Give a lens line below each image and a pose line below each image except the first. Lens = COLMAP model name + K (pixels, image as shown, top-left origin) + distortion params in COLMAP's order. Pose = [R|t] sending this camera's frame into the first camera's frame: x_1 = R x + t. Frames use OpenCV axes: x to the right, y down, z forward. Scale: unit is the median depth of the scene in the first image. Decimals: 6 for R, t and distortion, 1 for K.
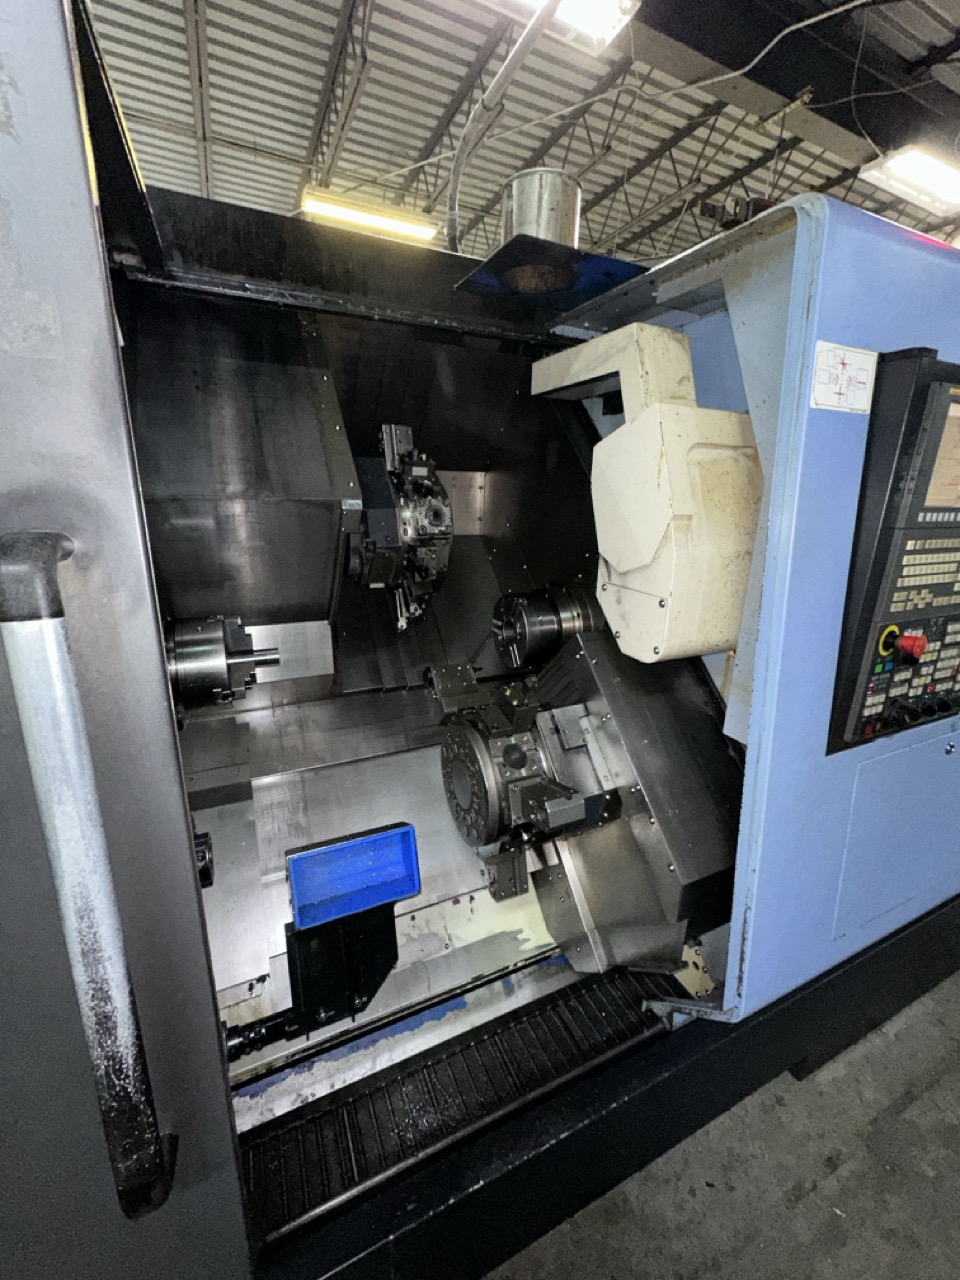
lens RADIAL K [[508.0, 0, 477.6], [0, 508.0, 642.4], [0, 0, 1]] dist [-0.003374, 0.001789]
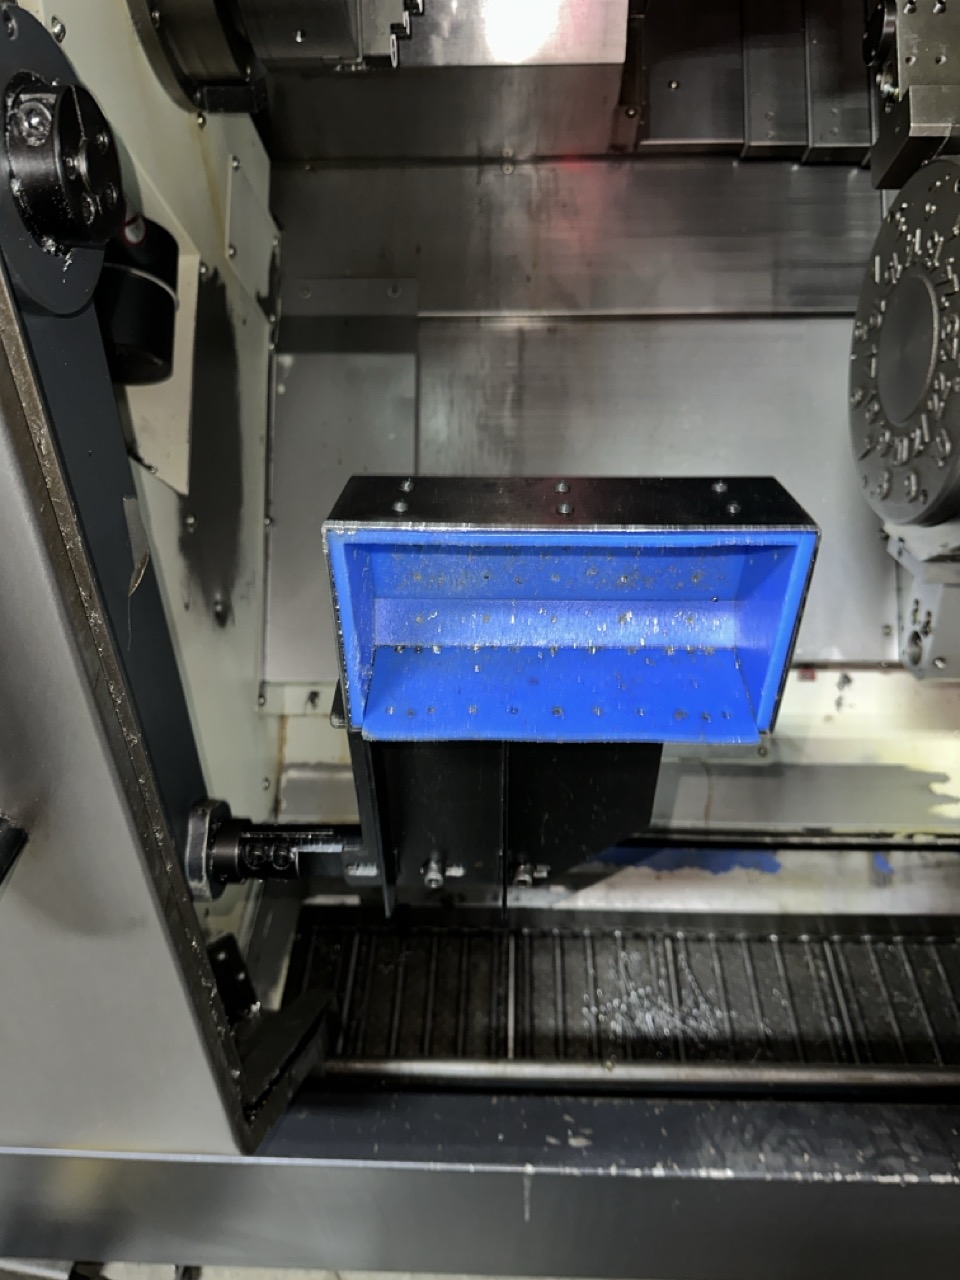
lens RADIAL K [[903.8, 0, 487.2], [0, 903.8, 635.8], [0, 0, 1]] dist [0.048455, -0.070000]
pose [[0.892619, 0.256796, -0.370524, -0.006611], [-0.092669, 0.908870, 0.406655, 0.231057], [0.441185, -0.328652, 0.835071, 0.284536]]
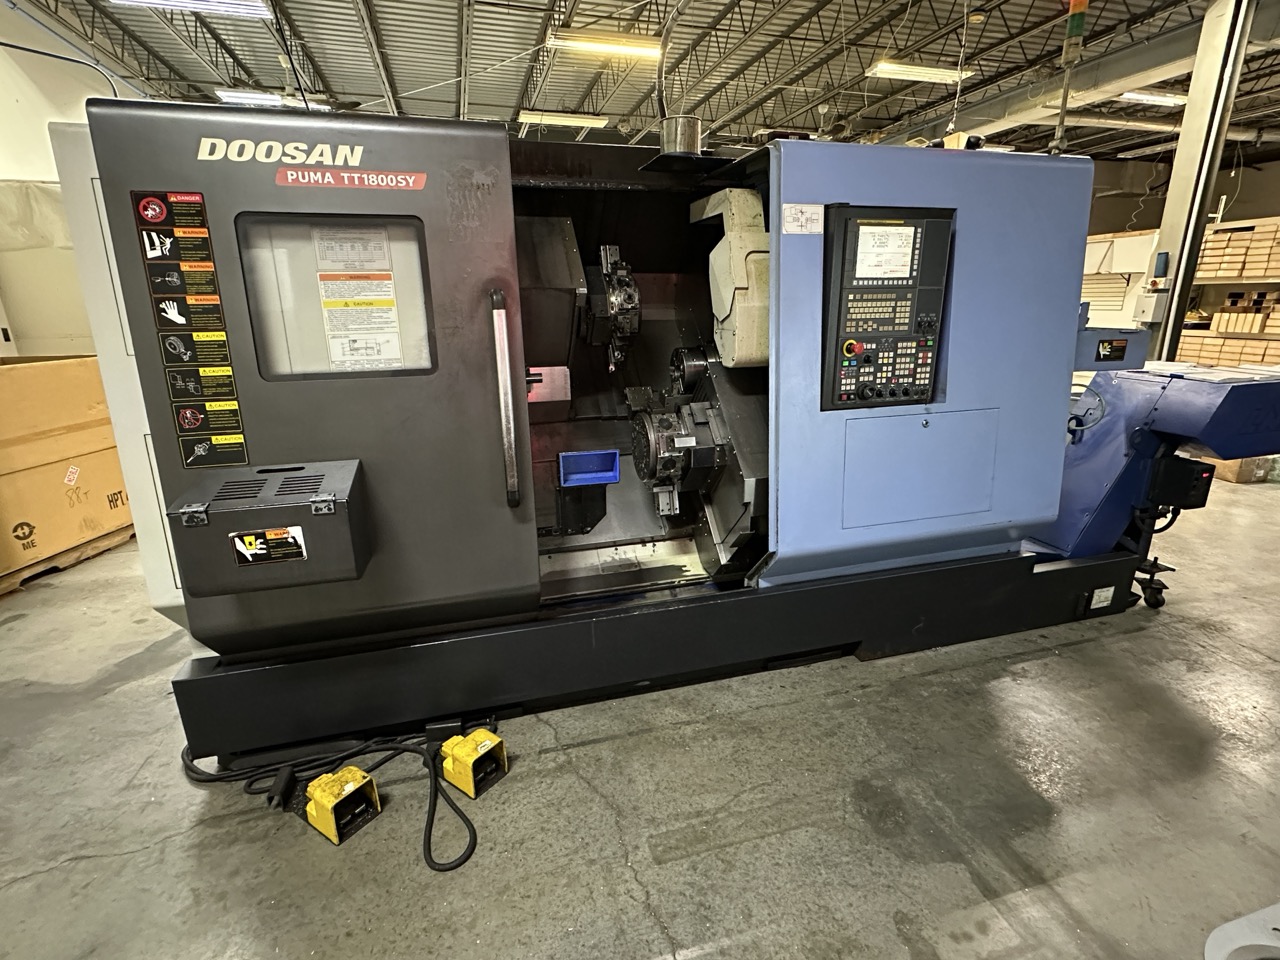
lens RADIAL K [[610.1, 0, 638.0], [0, 610.1, 482.0], [0, 0, 1]] dist [0.003839, -0.001620]
pose [[0.986830, 0.011554, -0.161348, 0.308815], [-0.012242, 0.999920, -0.003267, 0.408899], [0.161298, 0.005199, 0.986892, -1.110772]]
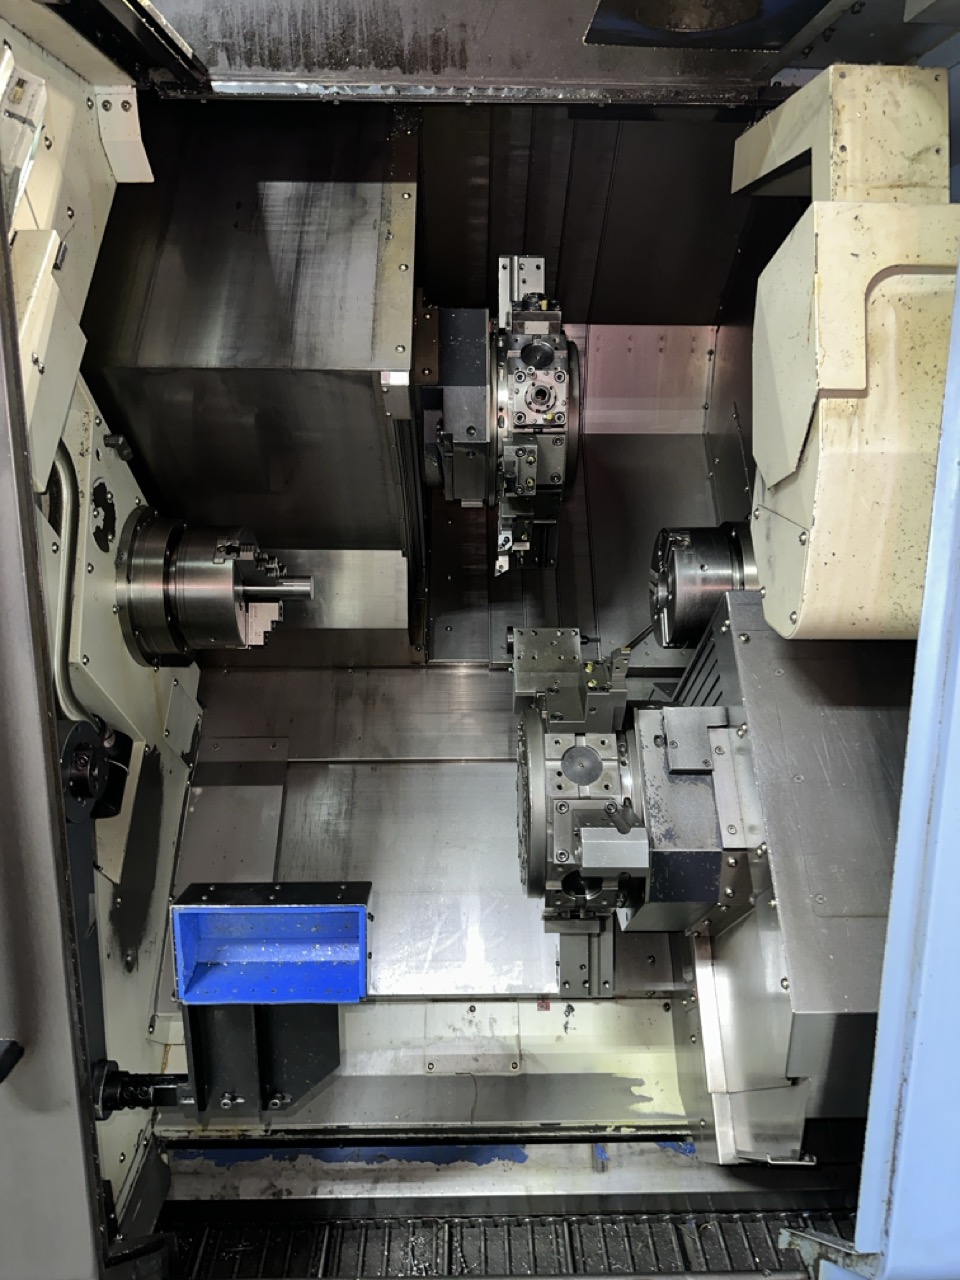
lens RADIAL K [[903.8, 0, 486.3], [0, 903.8, 645.9], [0, 0, 1]] dist [0.048455, -0.070000]
pose [[0.916269, 0.106850, -0.386049, 0.361282], [-0.103254, 0.994199, 0.030105, 0.045308], [0.387027, 0.012277, 0.921987, -0.106656]]
